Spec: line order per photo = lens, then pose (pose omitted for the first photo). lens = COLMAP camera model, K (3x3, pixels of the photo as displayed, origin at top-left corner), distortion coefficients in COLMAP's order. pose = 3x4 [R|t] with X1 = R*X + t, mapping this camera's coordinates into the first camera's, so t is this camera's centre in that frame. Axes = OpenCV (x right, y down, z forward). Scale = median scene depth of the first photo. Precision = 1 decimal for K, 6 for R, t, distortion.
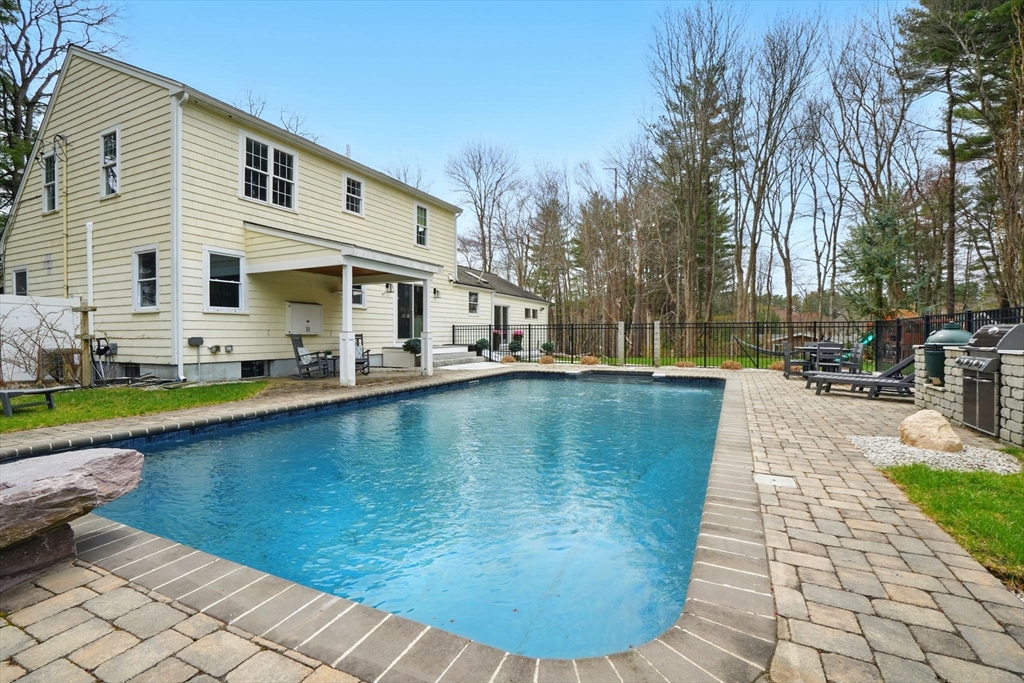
lens RADIAL K [[491.7, 0, 493.7], [0, 491.7, 344.8], [0, 0, 1]] dist [-0.049812, 0.016391]
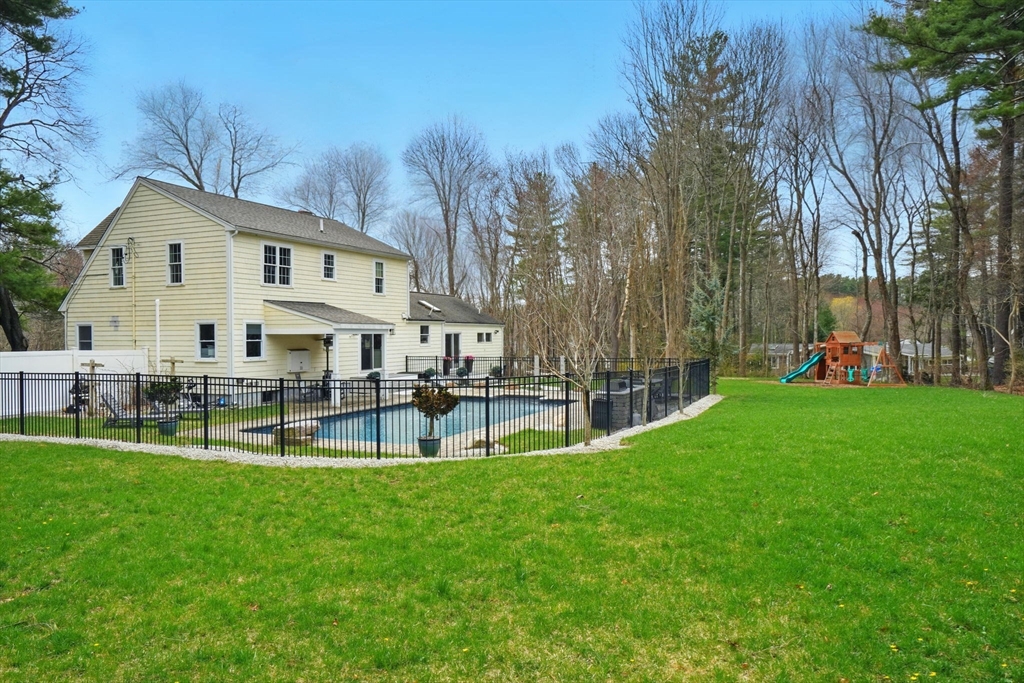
lens RADIAL K [[740.4, 0, 503.0], [0, 740.4, 349.4], [0, 0, 1]] dist [-0.009662, 0.002799]
pose [[0.999671, -0.005267, 0.025094, 0.158978], [0.005166, 0.999978, 0.004106, -0.091905], [-0.025115, -0.003975, 0.999677, -1.189390]]
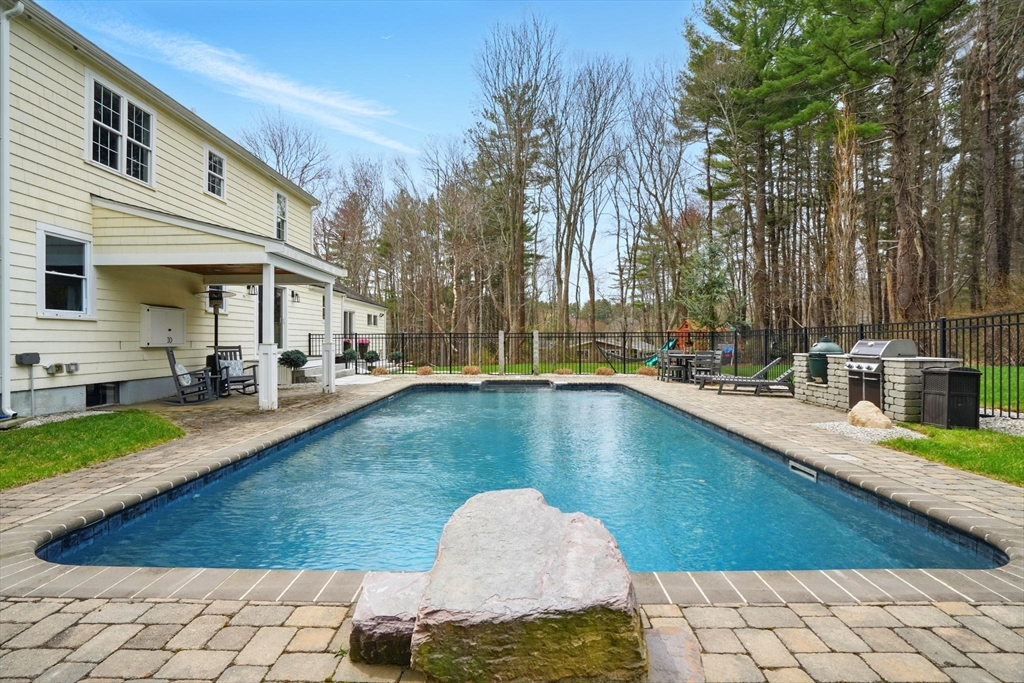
lens RADIAL K [[528.4, 0, 508.4], [0, 528.4, 338.8], [0, 0, 1]] dist [-0.034301, 0.016422]
pose [[0.901721, -0.001430, 0.432317, -0.250626], [0.011645, 0.999712, -0.020982, -0.009995], [-0.432162, 0.023954, 0.901478, 0.017631]]
